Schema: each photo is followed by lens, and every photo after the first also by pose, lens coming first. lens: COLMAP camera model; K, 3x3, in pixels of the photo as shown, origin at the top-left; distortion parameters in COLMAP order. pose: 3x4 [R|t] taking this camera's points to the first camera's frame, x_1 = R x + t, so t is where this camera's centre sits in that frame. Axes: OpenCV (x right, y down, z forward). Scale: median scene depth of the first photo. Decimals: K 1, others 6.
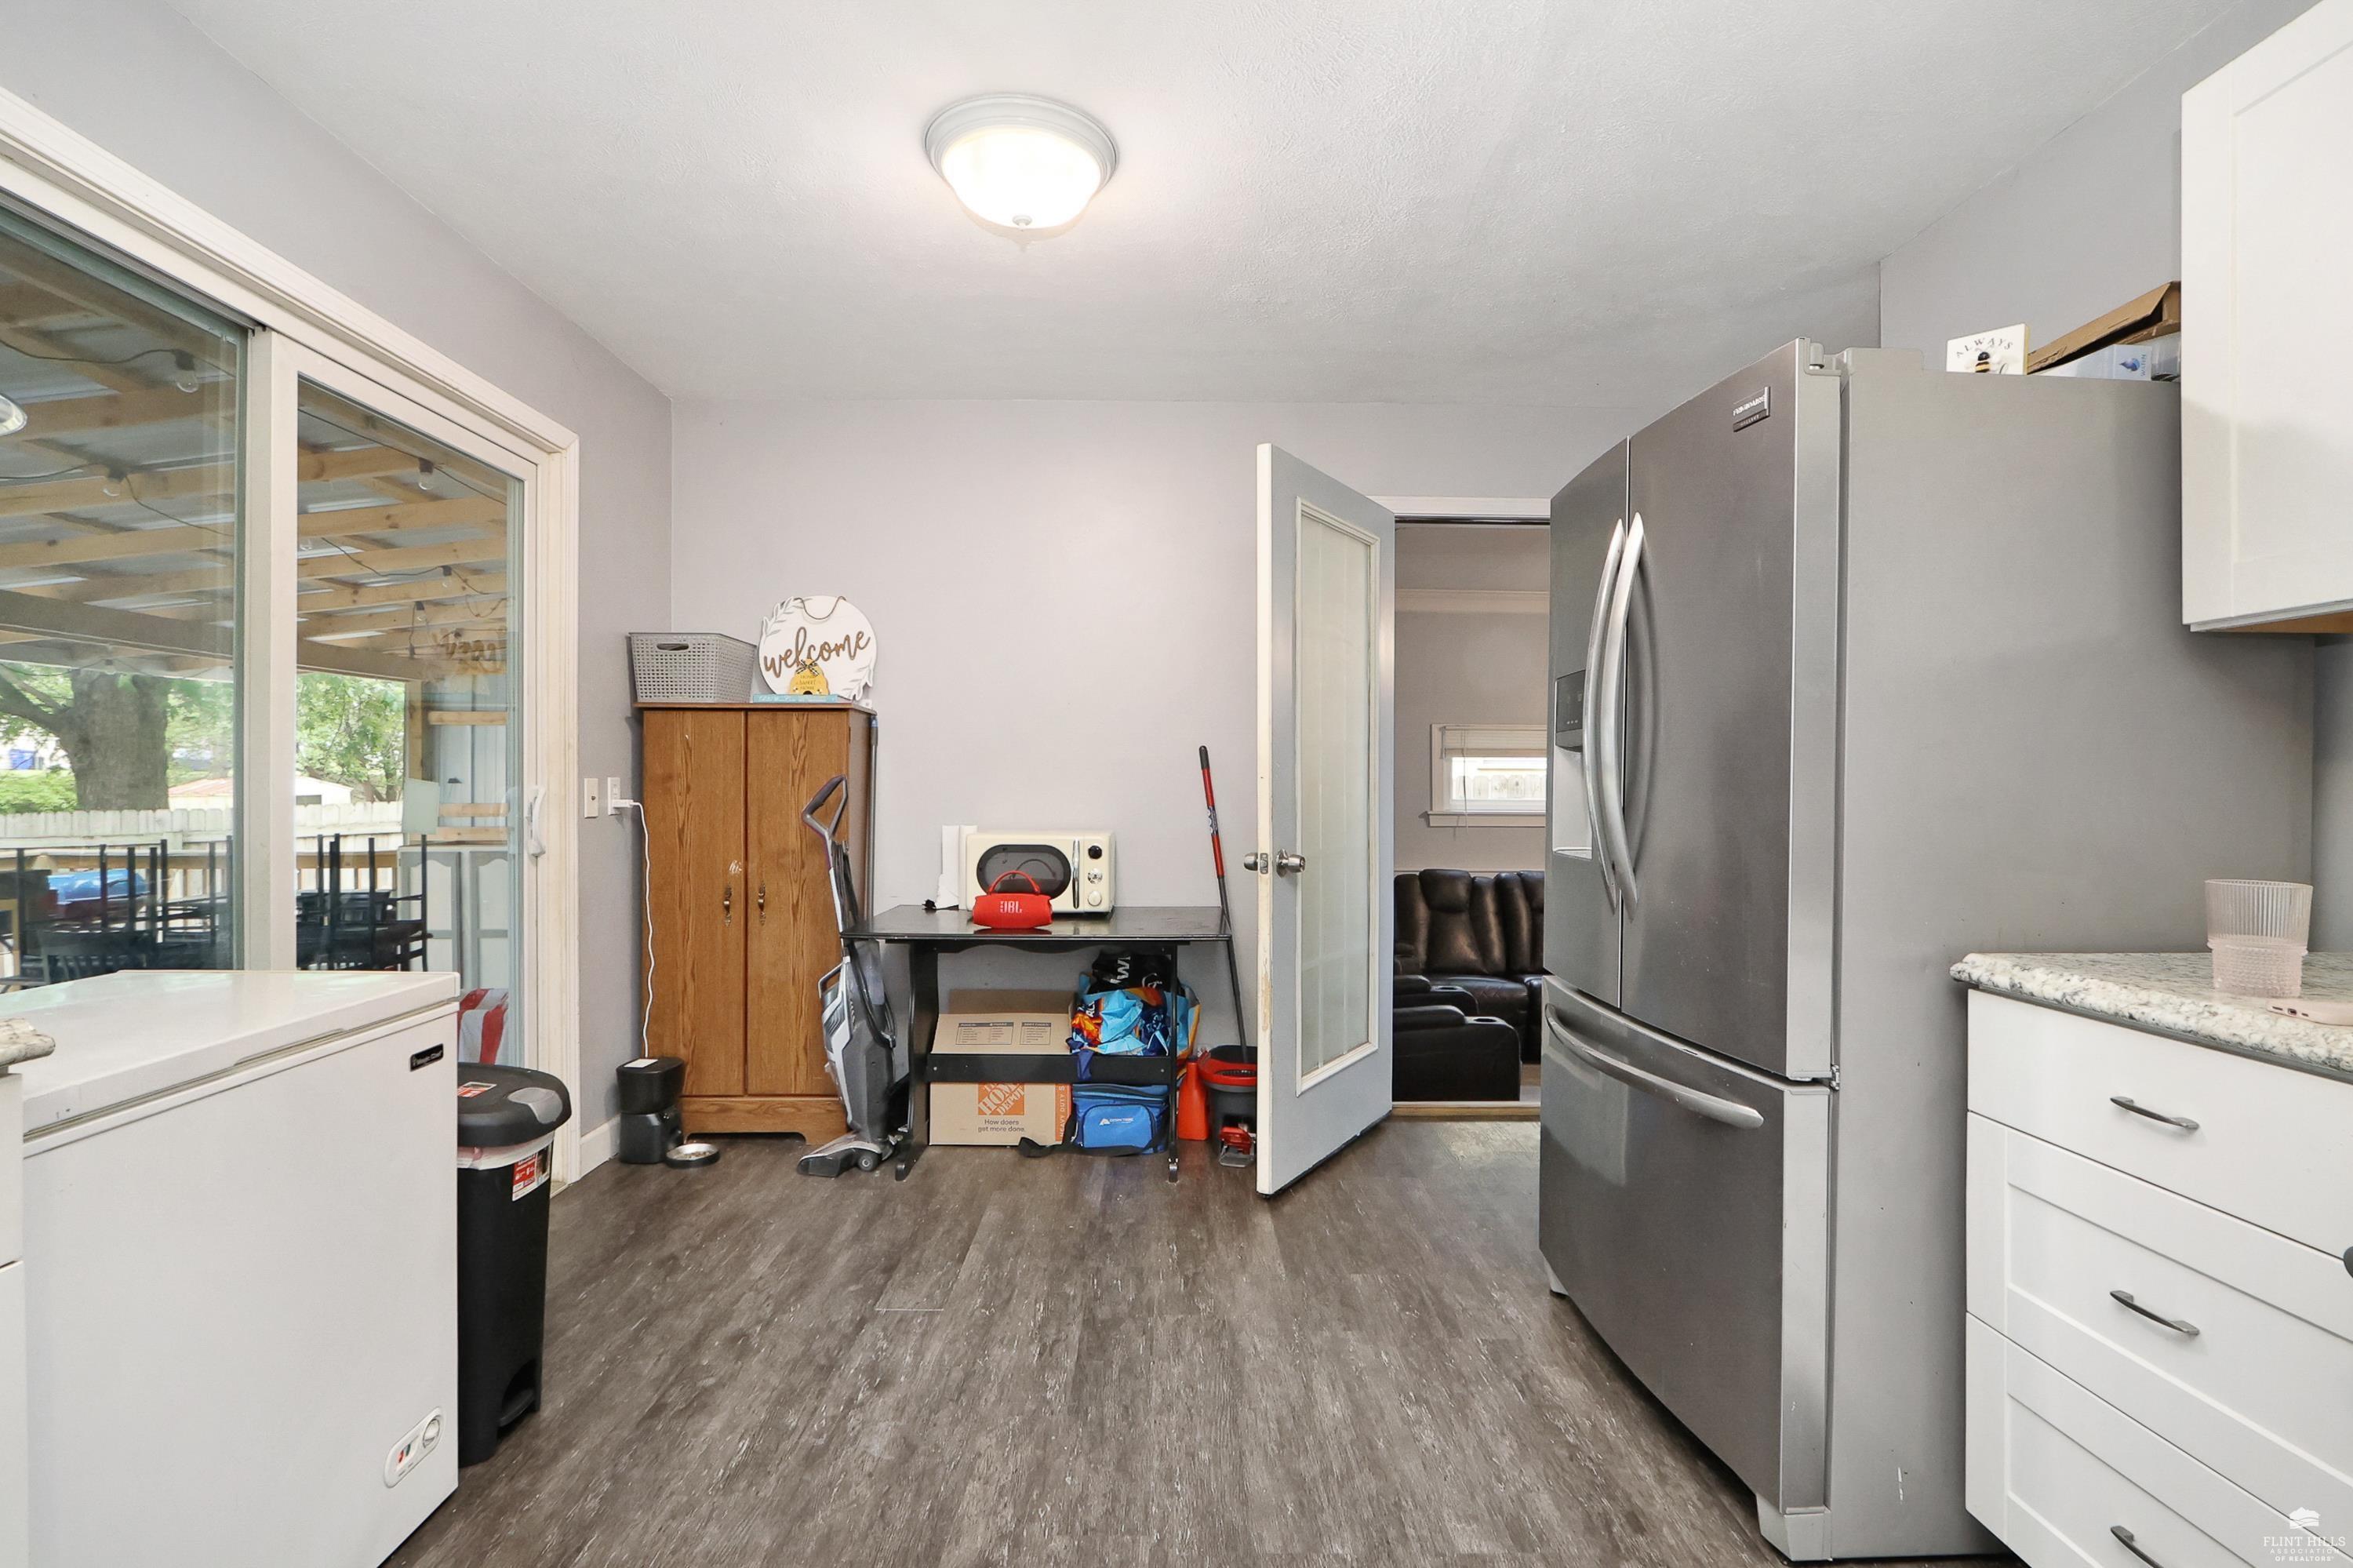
lens RADIAL K [[1091.5, 0, 1187.2], [0, 1091.5, 782.5], [0, 0, 1]] dist [-0.018373, -0.000047]
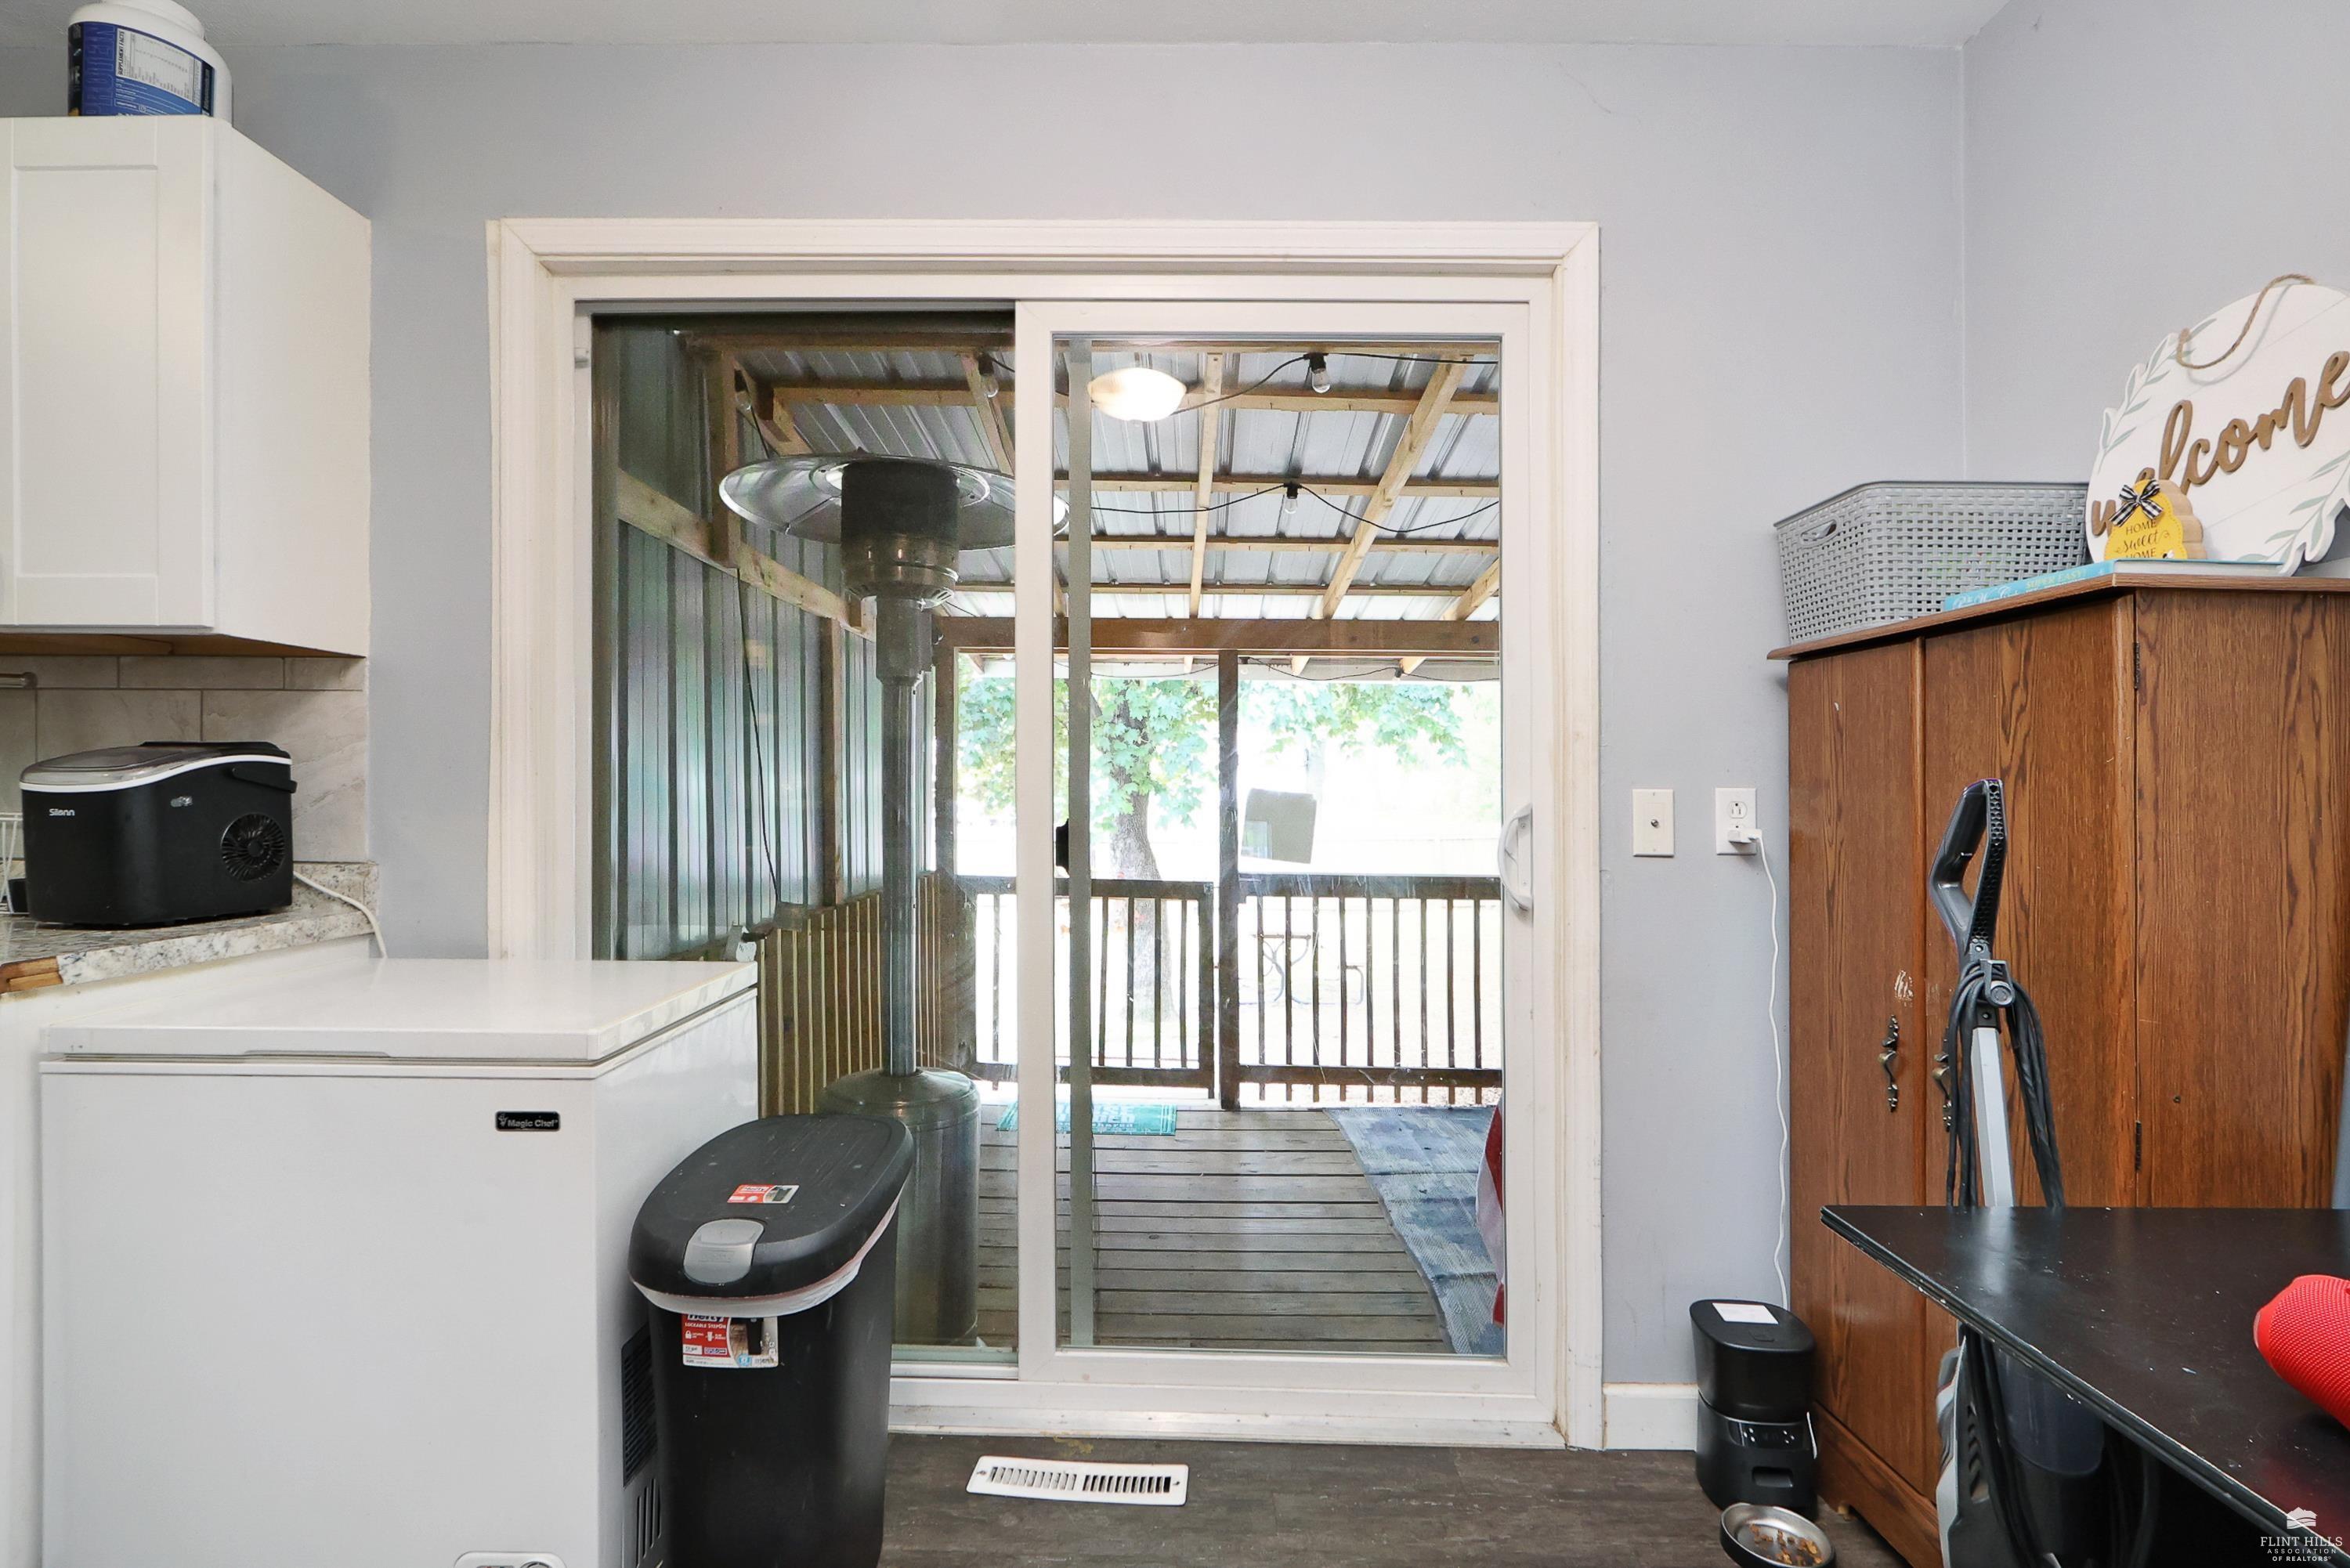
lens RADIAL K [[1090.0, 0, 1185.7], [0, 1090.0, 782.5], [0, 0, 1]] dist [-0.018373, -0.000047]
pose [[-0.046706, -0.003256, -0.998903, 0.048596], [-0.006690, 0.999973, -0.002946, -0.003533], [0.998886, 0.006545, -0.046726, 0.722487]]
